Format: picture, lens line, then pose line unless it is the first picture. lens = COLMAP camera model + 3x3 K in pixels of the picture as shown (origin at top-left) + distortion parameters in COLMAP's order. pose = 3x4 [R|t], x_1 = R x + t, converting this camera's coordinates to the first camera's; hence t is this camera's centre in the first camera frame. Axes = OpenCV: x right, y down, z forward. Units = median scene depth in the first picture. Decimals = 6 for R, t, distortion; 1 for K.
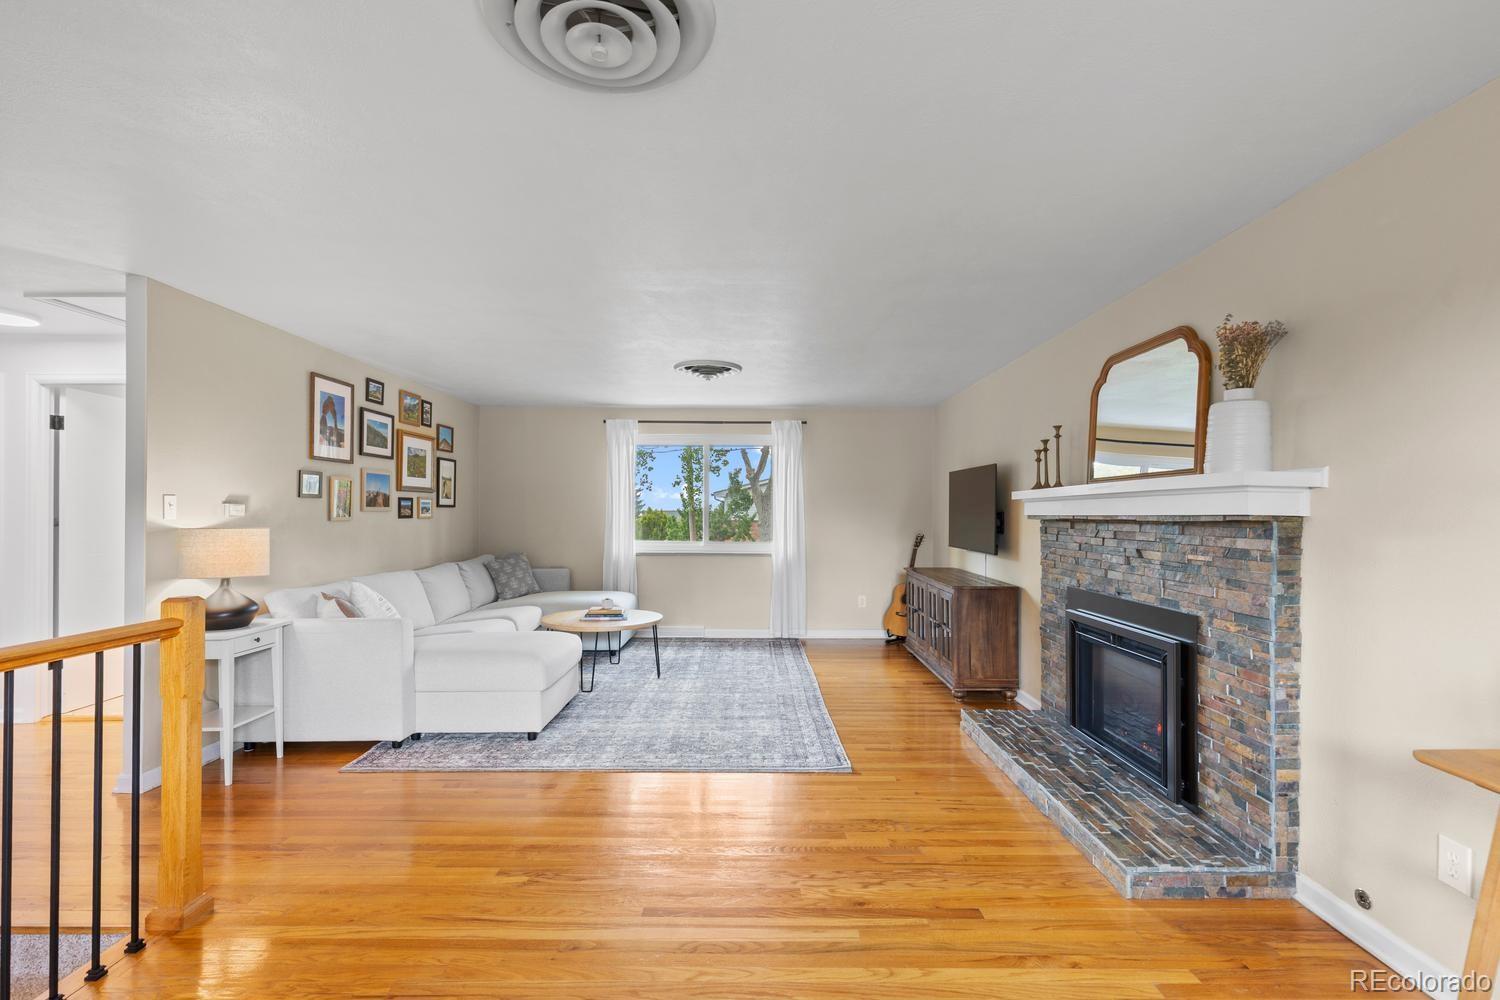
lens RADIAL K [[681.0, 0, 752.0], [0, 681.0, 513.1], [0, 0, 1]] dist [0.003356, -0.000256]
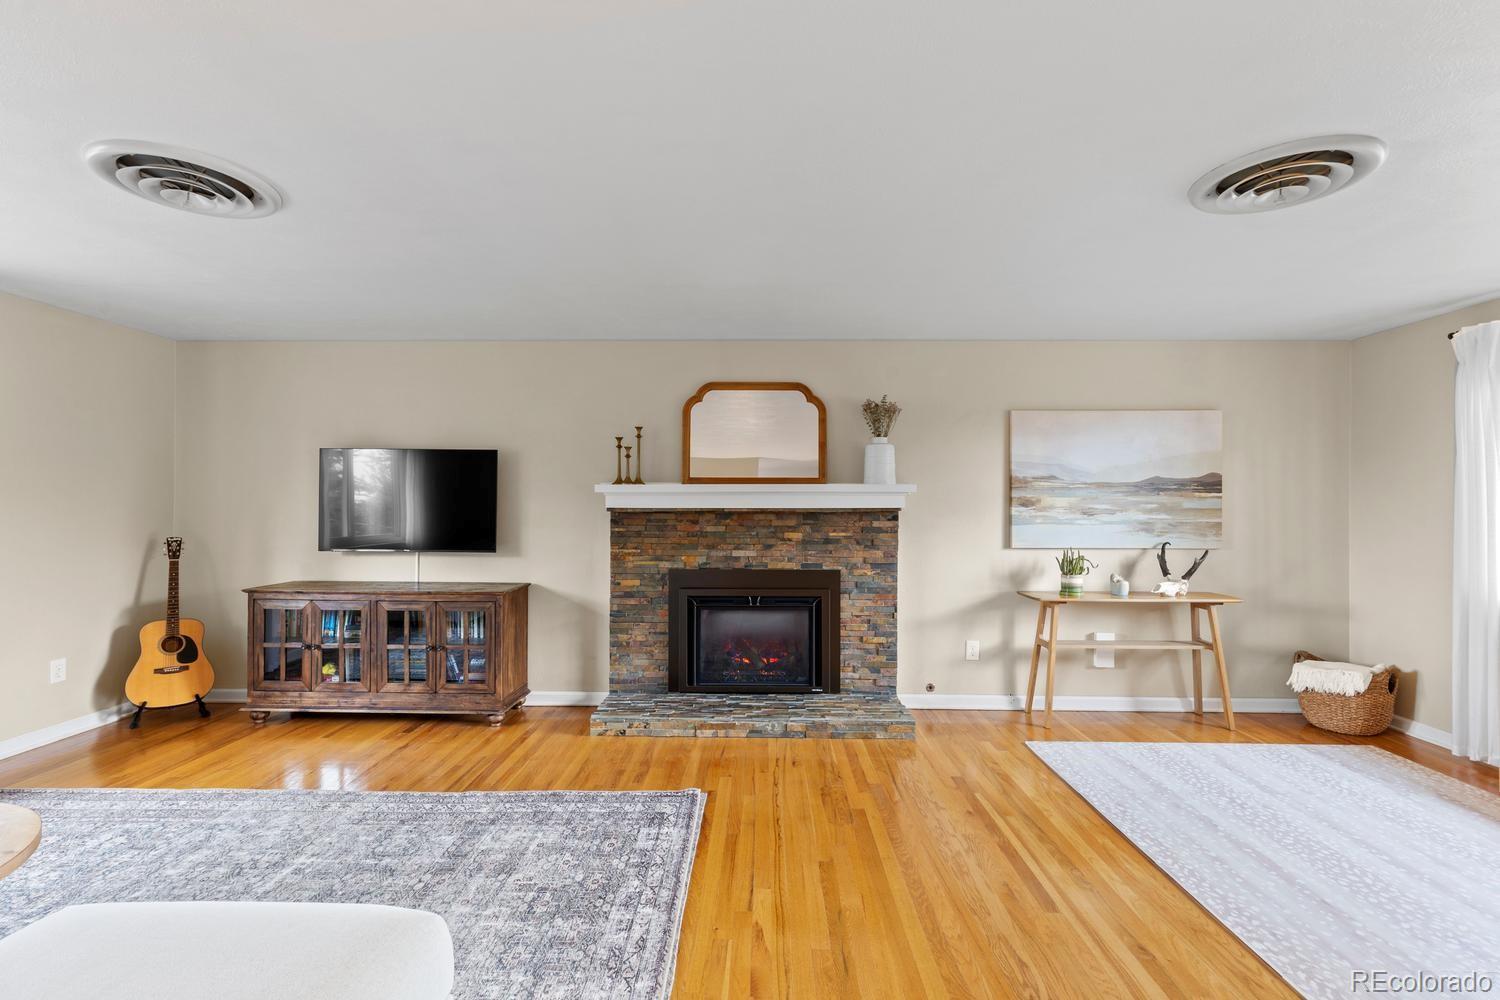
lens RADIAL K [[680.6, 0, 751.6], [0, 680.6, 503.5], [0, 0, 1]] dist [0.006511, -0.000753]
pose [[0.016583, -0.000100, 0.999862, -0.625856], [-0.002936, 0.999996, 0.000149, -0.004392], [-0.999858, -0.002938, 0.016582, 0.767656]]
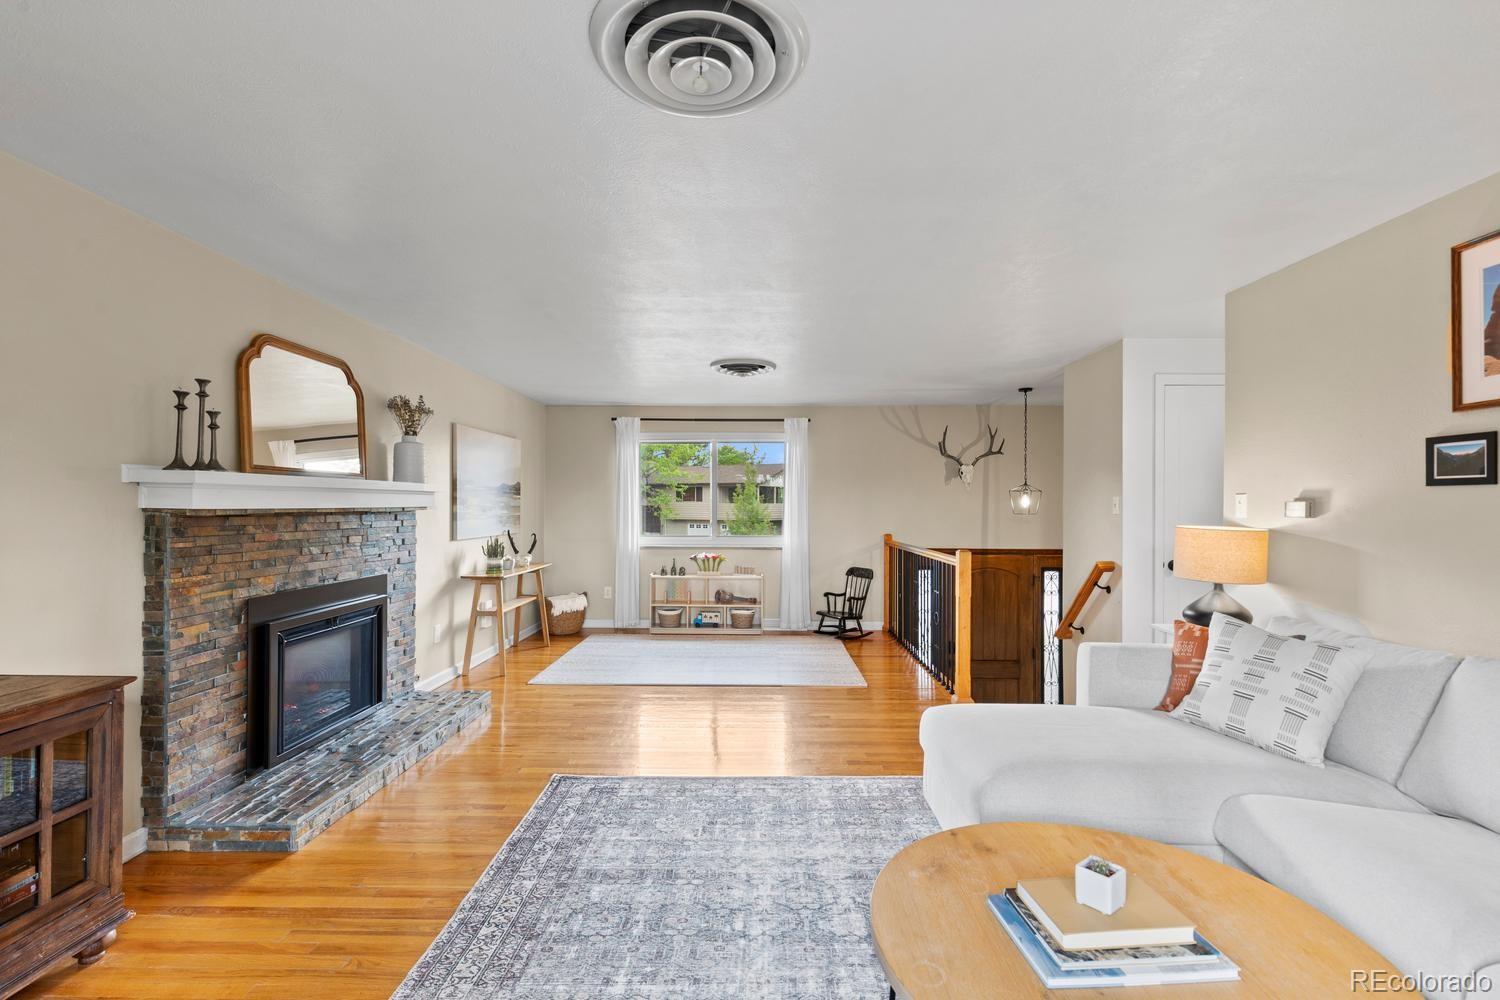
lens RADIAL K [[681.1, 0, 753.7], [0, 681.1, 506.6], [0, 0, 1]] dist [0.008093, -0.000202]
pose [[-0.999912, -0.006512, 0.011573, -0.116953], [-0.006484, 0.999976, 0.002463, -0.004421], [-0.011589, 0.002388, -0.999930, 1.625463]]
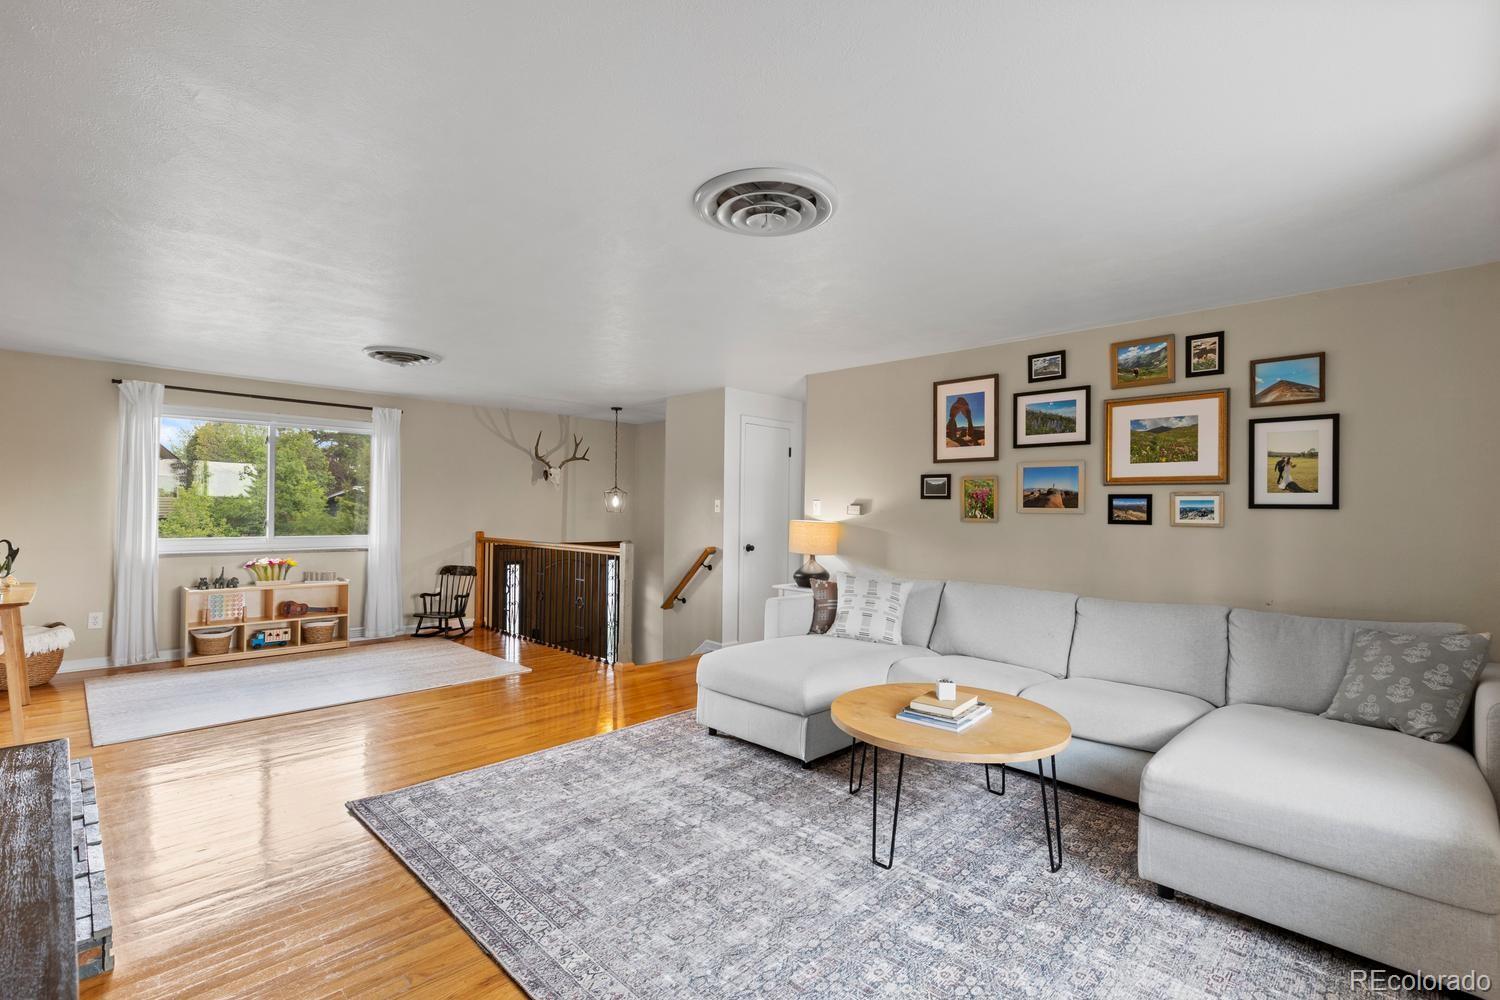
lens RADIAL K [[680.6, 0, 751.6], [0, 680.6, 503.5], [0, 0, 1]] dist [0.006511, -0.000753]
pose [[-0.699324, -0.016556, -0.714613, 0.341297], [-0.015837, 0.999845, -0.007666, -0.002940], [0.714629, 0.005956, -0.699478, 1.635300]]
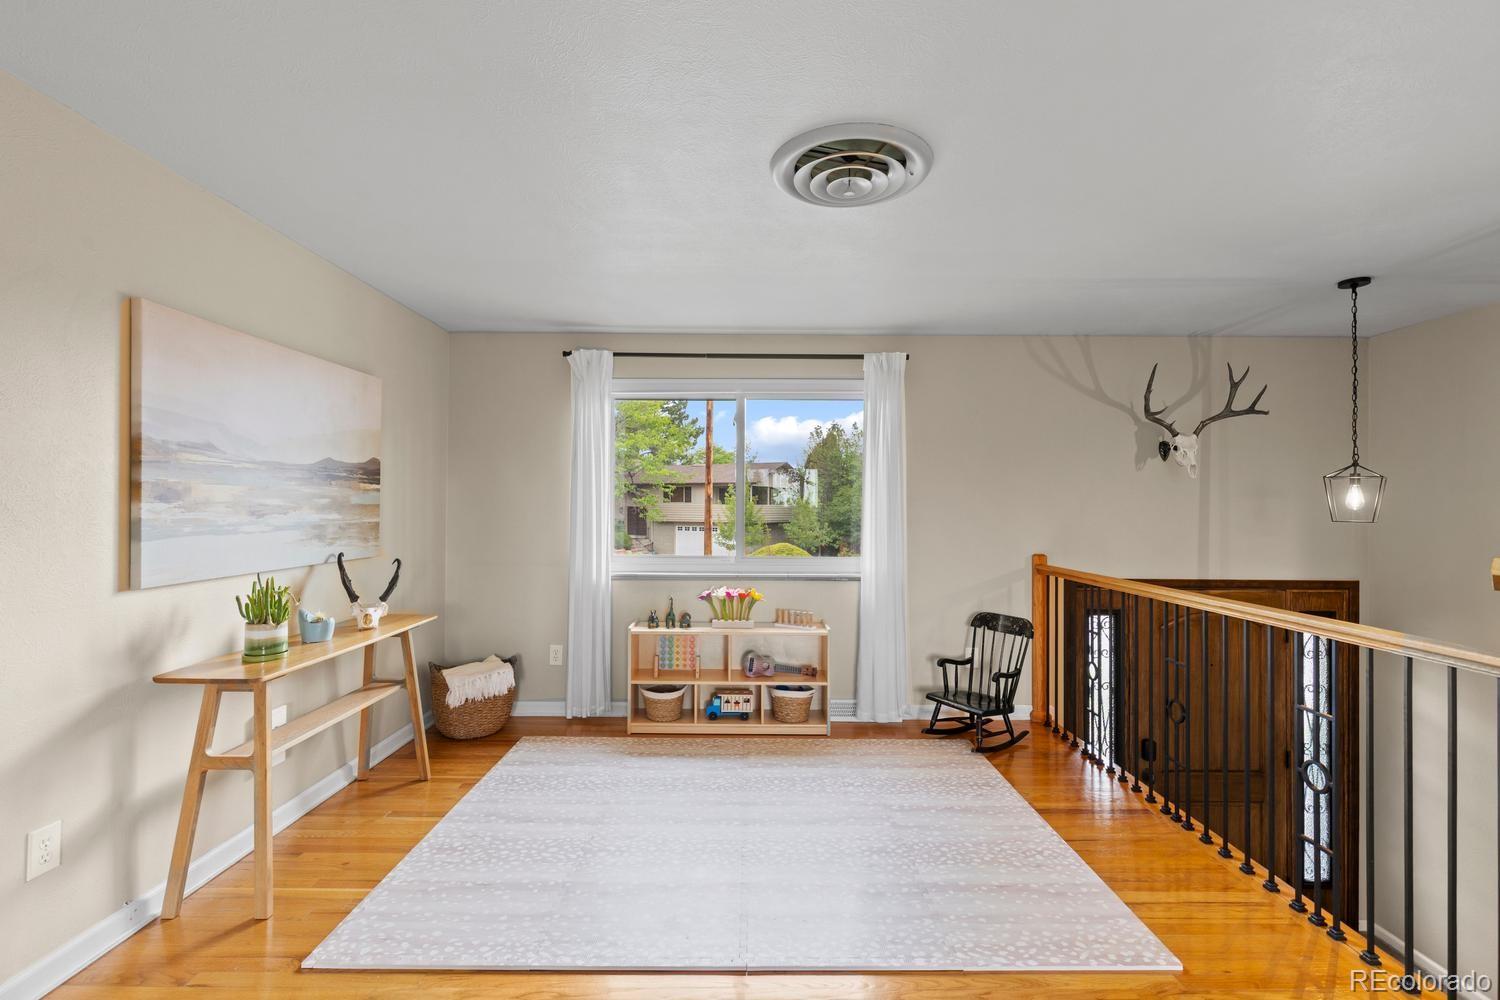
lens RADIAL K [[677.3, 0, 750.0], [0, 677.3, 500.0], [0, 0, 1]] dist [0.000013, -0.000255]
pose [[-0.999959, -0.008000, -0.004278, -0.004403], [-0.007967, 0.999939, -0.007640, -0.001457], [0.004339, -0.007606, -0.999962, 0.880322]]
